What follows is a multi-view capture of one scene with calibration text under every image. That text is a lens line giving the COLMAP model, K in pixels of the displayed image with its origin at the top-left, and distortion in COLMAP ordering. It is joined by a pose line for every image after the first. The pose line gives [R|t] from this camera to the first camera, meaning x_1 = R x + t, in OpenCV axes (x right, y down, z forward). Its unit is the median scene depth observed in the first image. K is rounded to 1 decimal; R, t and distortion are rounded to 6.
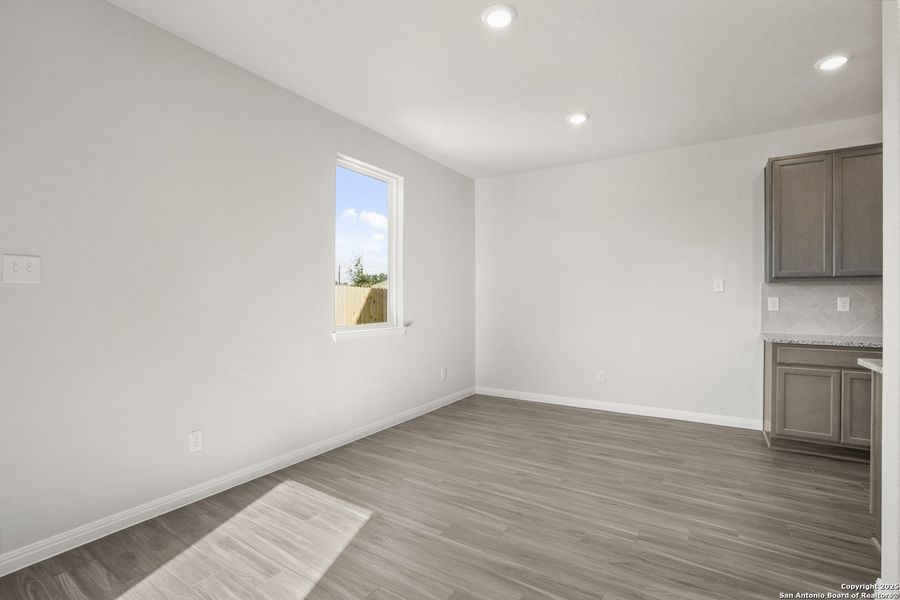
lens RADIAL K [[414.1, 0, 454.3], [0, 414.1, 299.2], [0, 0, 1]] dist [-0.027867, 0.000412]
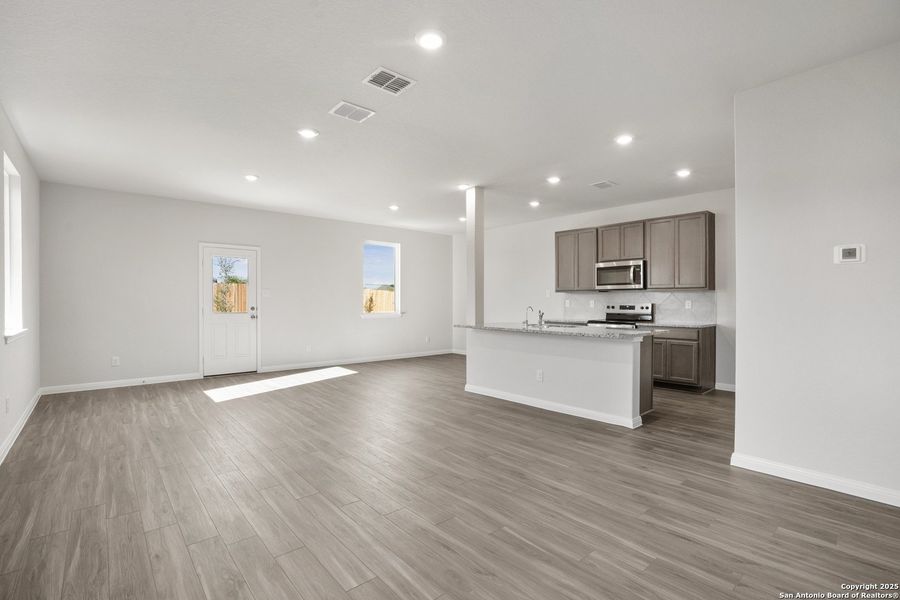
lens RADIAL K [[415.5, 0, 448.6], [0, 415.5, 306.3], [0, 0, 1]] dist [-0.038317, 0.000038]
pose [[0.959215, 0.002763, -0.282663, 0.859987], [0.001758, 0.999875, 0.015739, -0.008569], [0.282671, -0.015594, 0.959090, -1.173894]]
